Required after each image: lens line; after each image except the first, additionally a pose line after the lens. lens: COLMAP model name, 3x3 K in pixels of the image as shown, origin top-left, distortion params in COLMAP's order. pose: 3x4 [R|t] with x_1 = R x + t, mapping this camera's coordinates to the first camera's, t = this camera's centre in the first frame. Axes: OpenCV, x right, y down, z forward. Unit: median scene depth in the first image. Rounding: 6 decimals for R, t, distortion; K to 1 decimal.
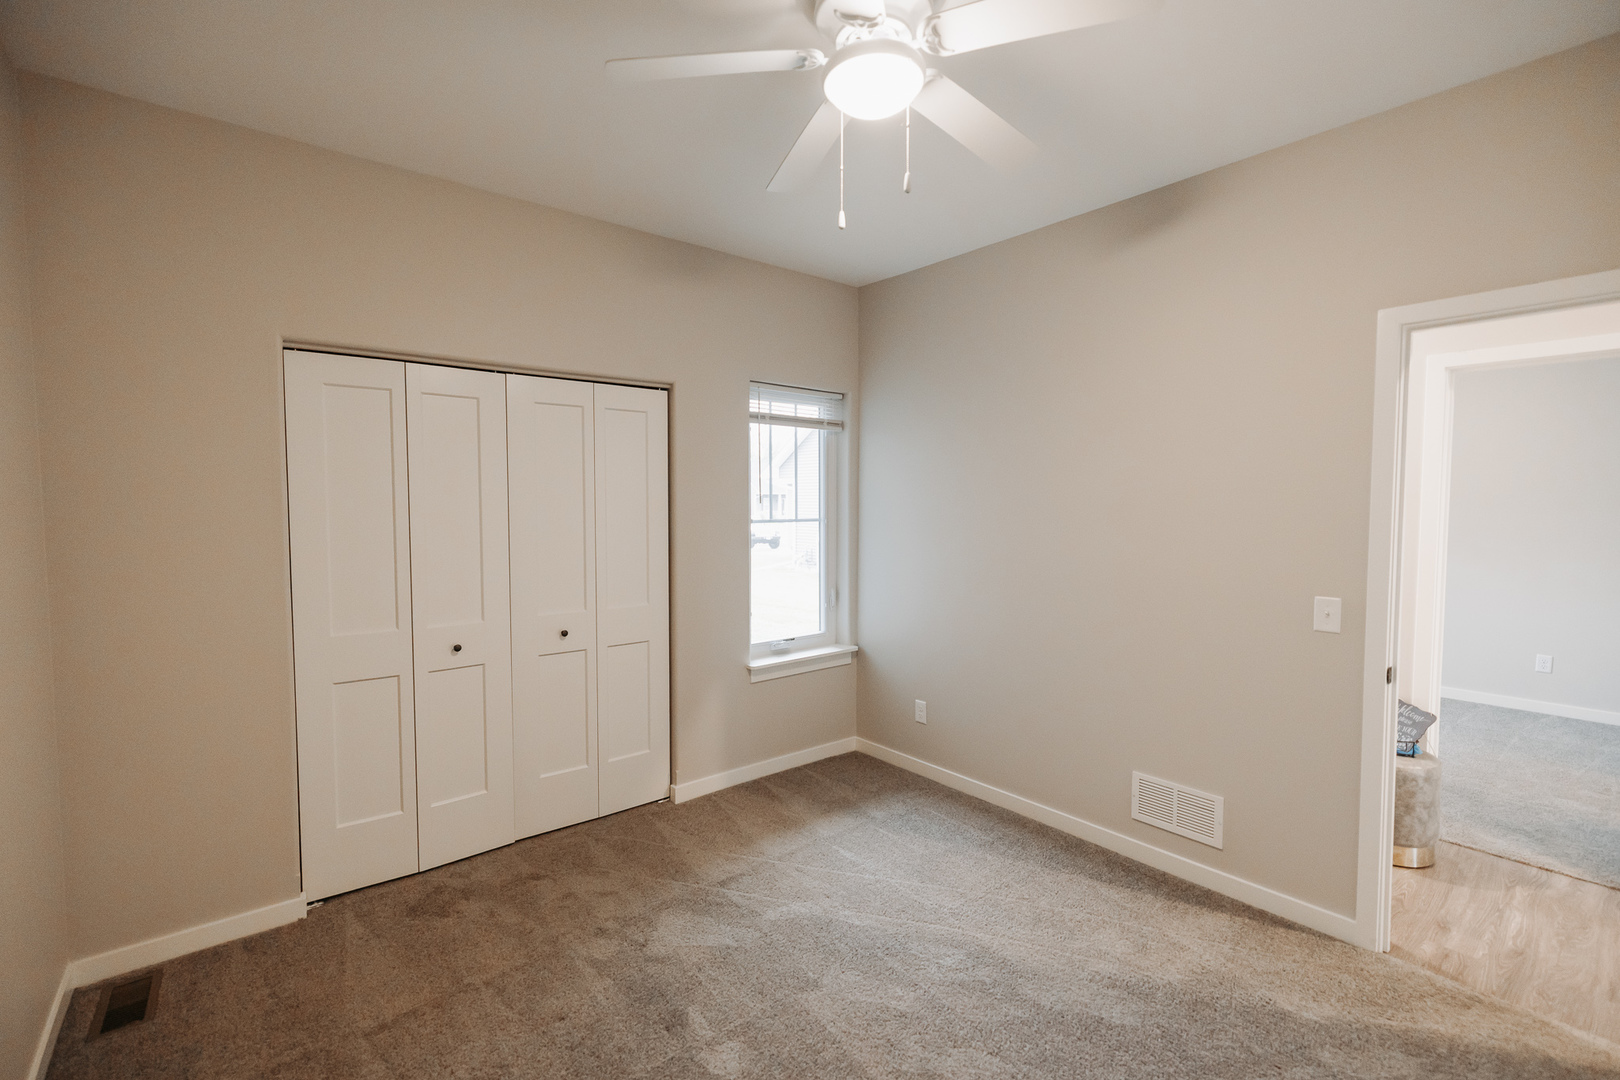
lens RADIAL K [[709.0, 0, 803.2], [0, 709.0, 531.1], [0, 0, 1]] dist [0.000004, -0.000366]
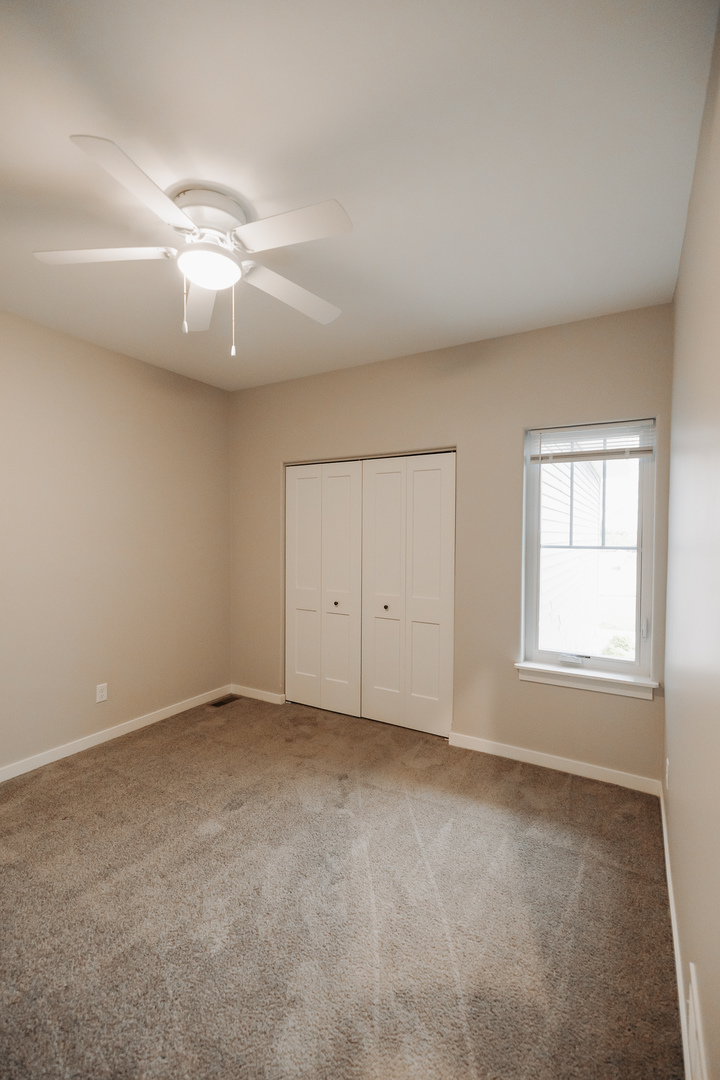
lens RADIAL K [[472.6, 0, 360.0], [0, 472.6, 540.0], [0, 0, 1]] dist [0.000004, -0.000366]
pose [[0.350775, 0.014497, -0.936348, 0.872560], [-0.046259, 0.998928, -0.001864, -0.013885], [0.935317, 0.043969, 0.351069, 0.675780]]
